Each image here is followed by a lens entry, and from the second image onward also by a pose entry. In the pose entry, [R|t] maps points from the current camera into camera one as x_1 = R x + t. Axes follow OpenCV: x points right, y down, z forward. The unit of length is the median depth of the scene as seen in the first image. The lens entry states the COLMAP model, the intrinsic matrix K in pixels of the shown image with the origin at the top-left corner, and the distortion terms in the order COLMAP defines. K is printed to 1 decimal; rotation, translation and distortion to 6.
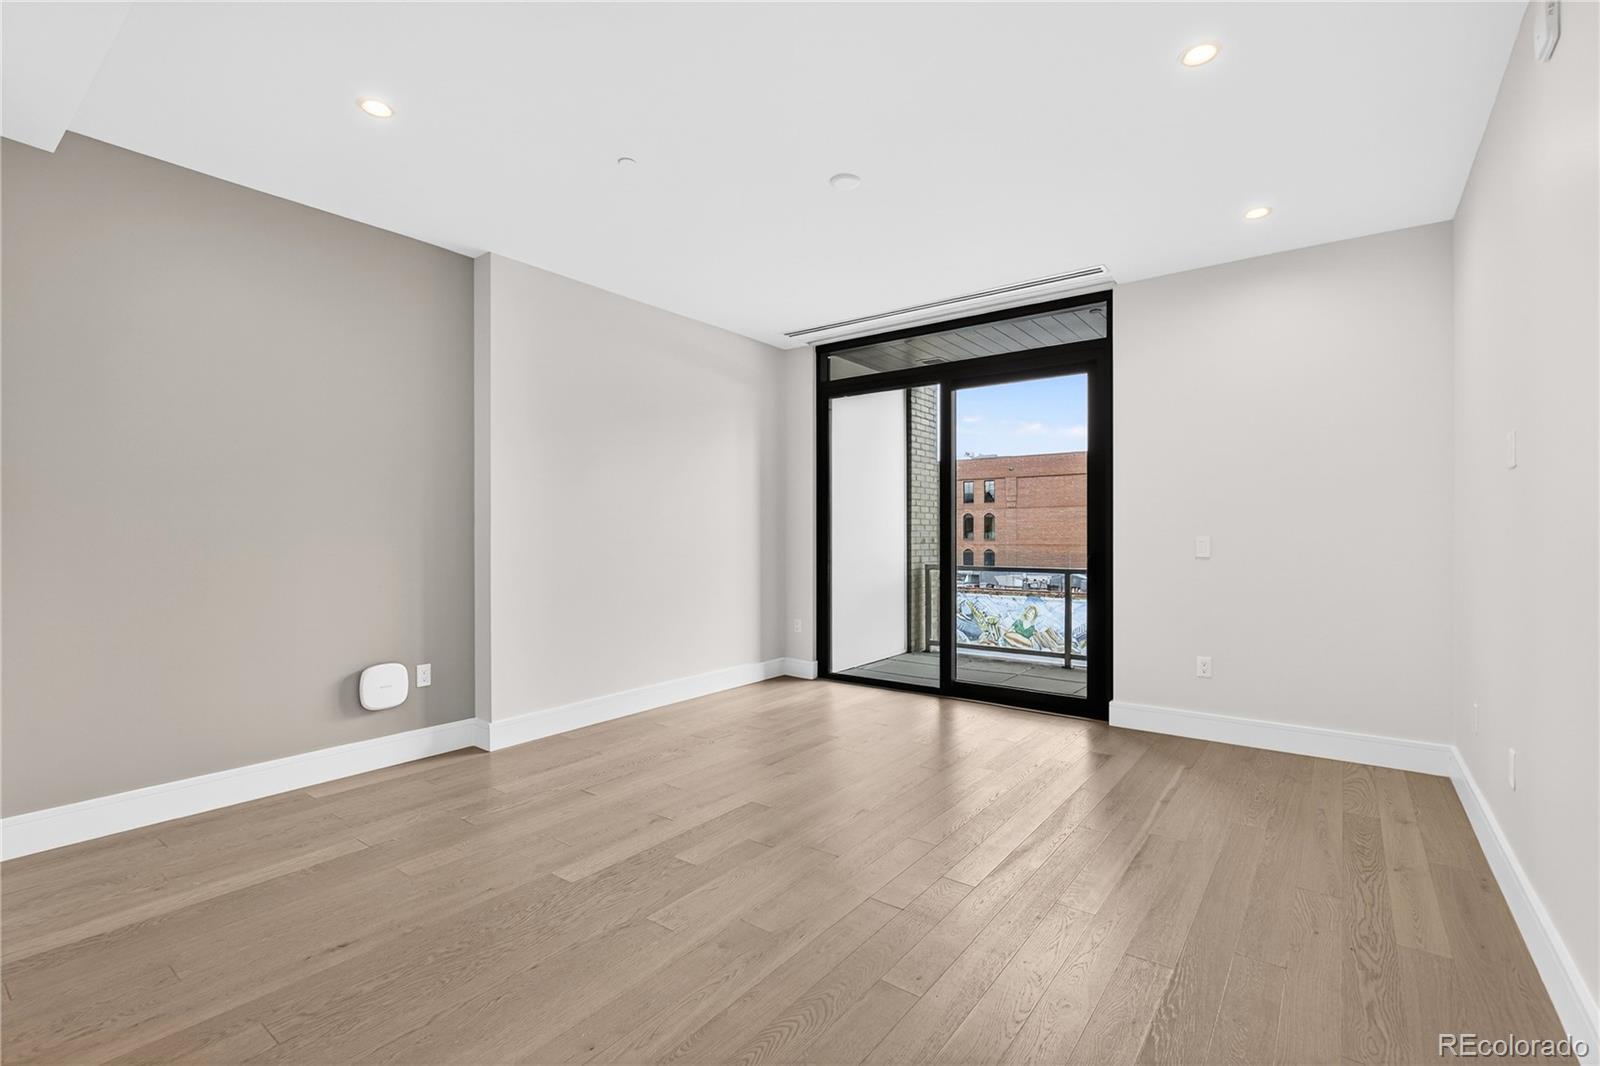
lens RADIAL K [[725.7, 0, 807.0], [0, 725.7, 528.8], [0, 0, 1]] dist [0.000526, -0.001228]
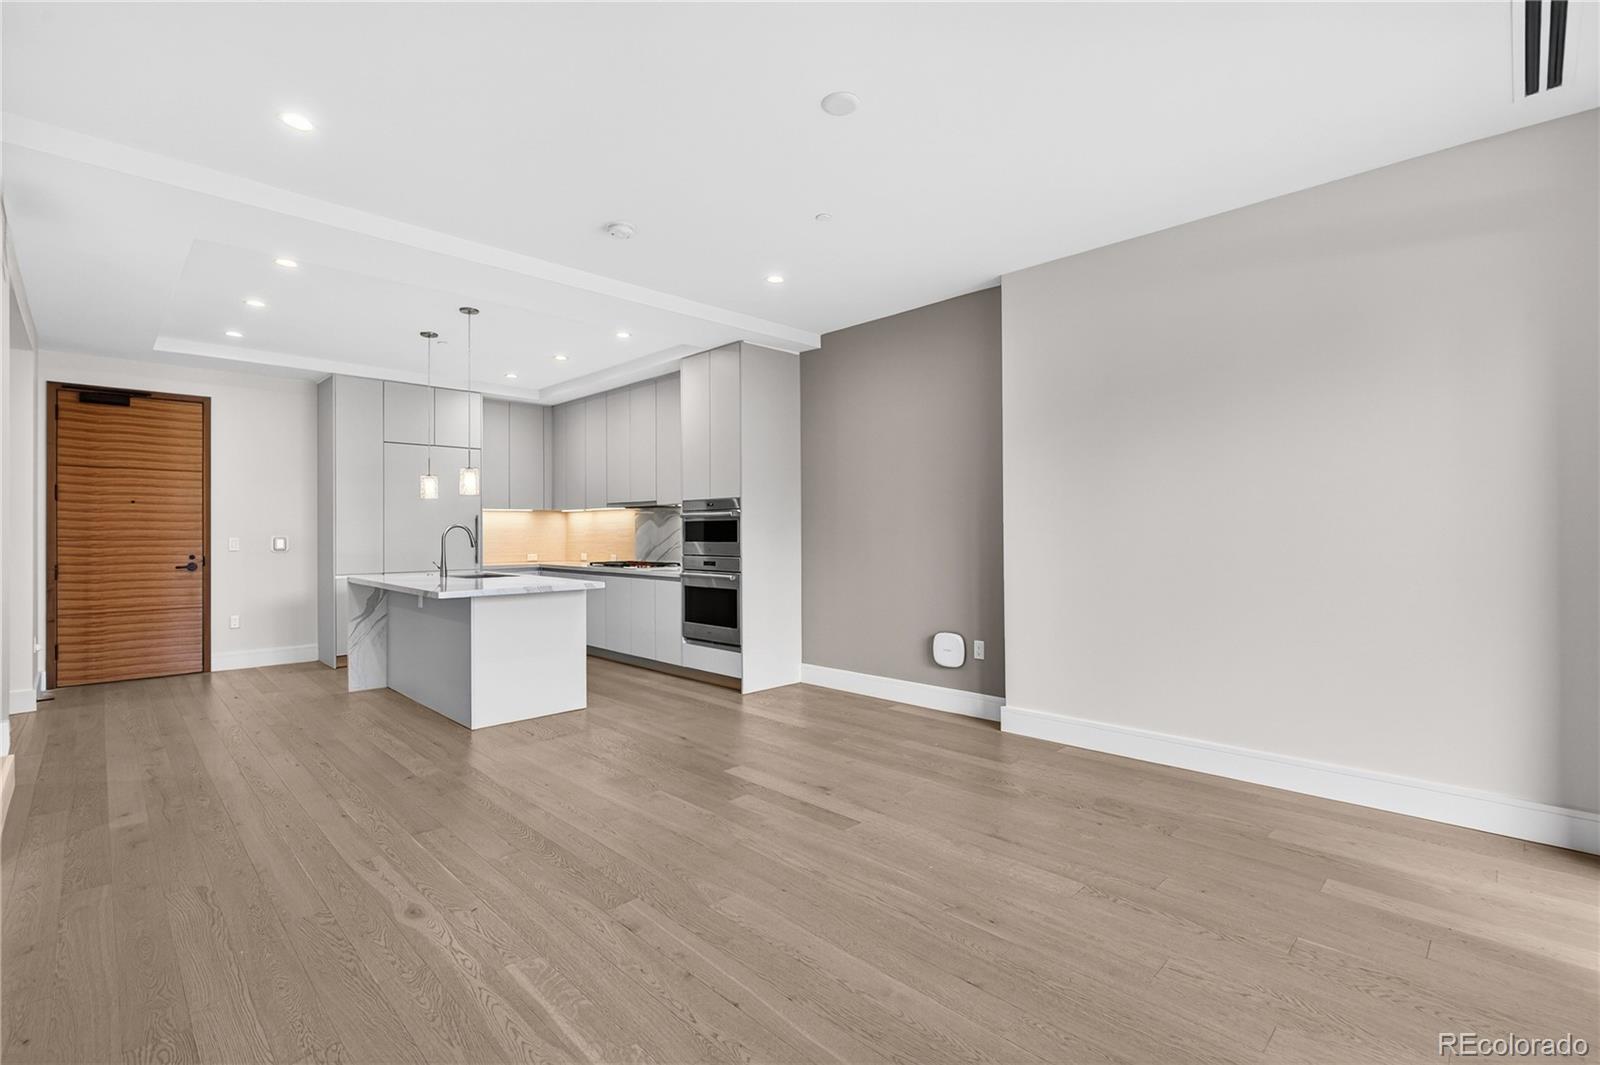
lens RADIAL K [[725.7, 0, 798.9], [0, 725.7, 525.7], [0, 0, 1]] dist [0.000526, -0.001228]
pose [[-0.148110, -0.007064, -0.988946, 0.613157], [0.009977, 0.999913, -0.008637, 0.001910], [0.988921, -0.011146, -0.148026, 0.758260]]
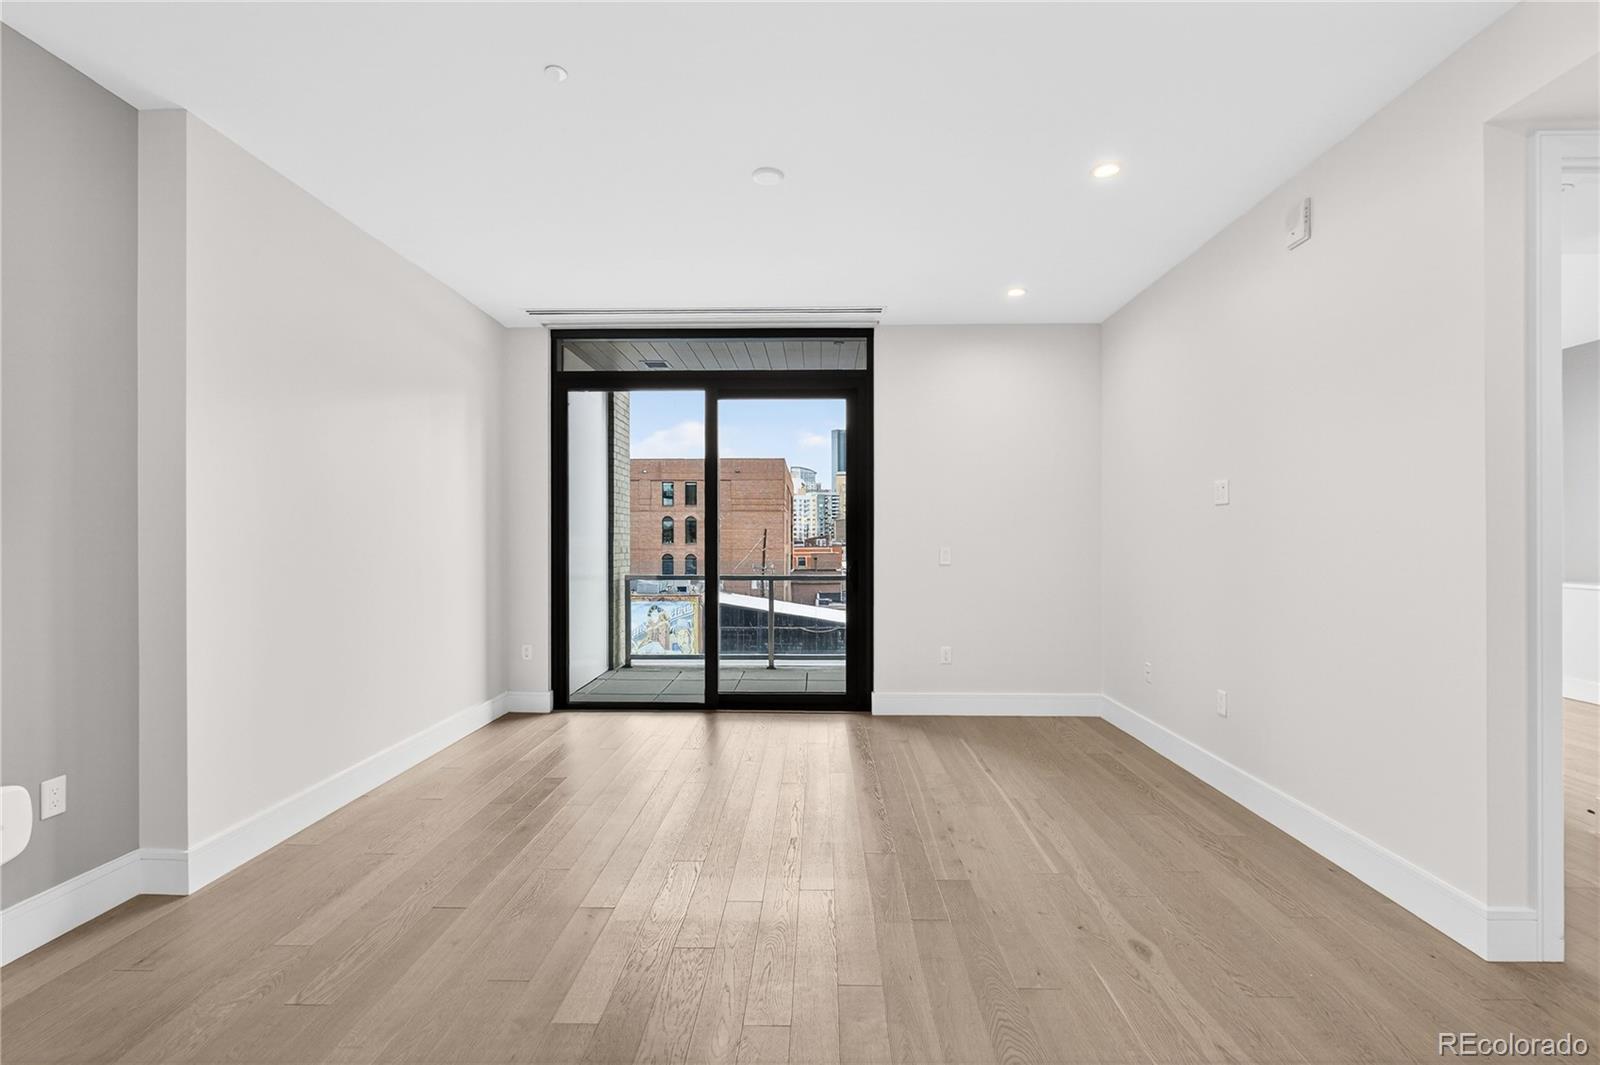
lens RADIAL K [[725.7, 0, 803.3], [0, 725.7, 533.6], [0, 0, 1]] dist [0.000526, -0.001228]
pose [[0.811391, 0.002344, 0.584498, -0.325620], [-0.003269, 0.999995, 0.000528, -0.010814], [-0.584494, -0.002339, 0.811395, 0.148441]]
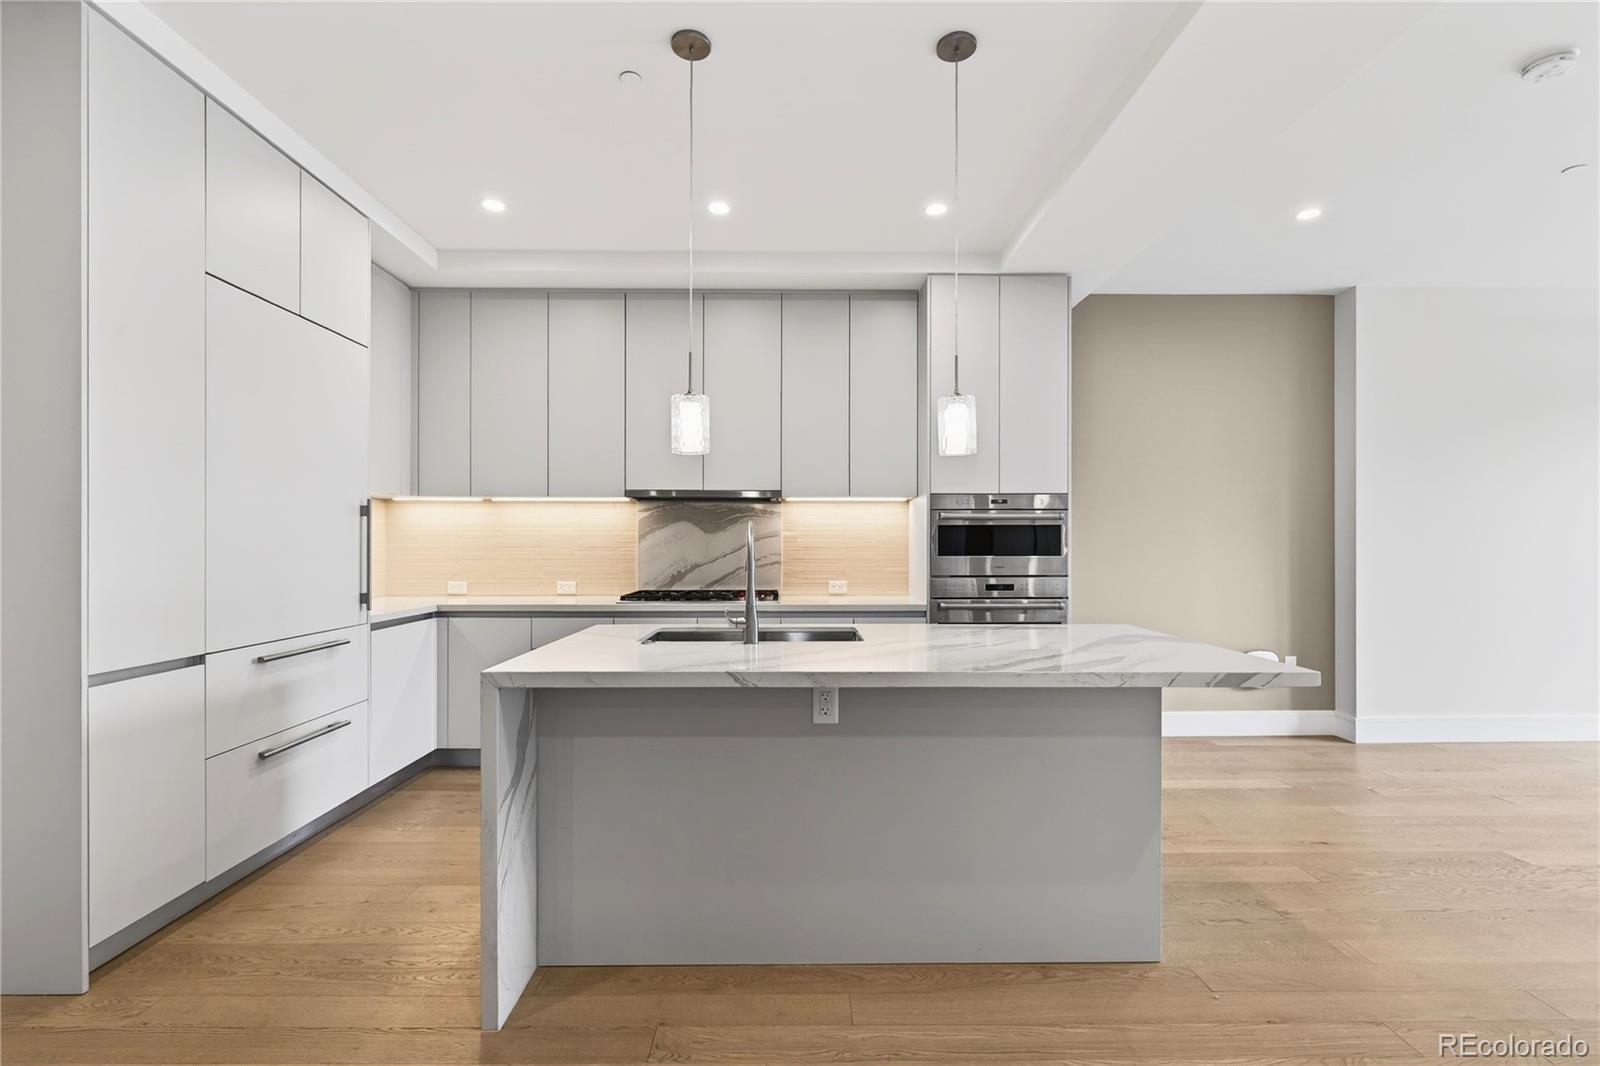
lens RADIAL K [[725.7, 0, 791.7], [0, 725.7, 541.3], [0, 0, 1]] dist [0.000526, -0.001228]
pose [[0.606878, 0.000327, -0.794795, -0.073399], [0.003563, 0.999989, 0.003132, -0.003709], [0.794787, -0.004733, 0.606870, -0.298440]]
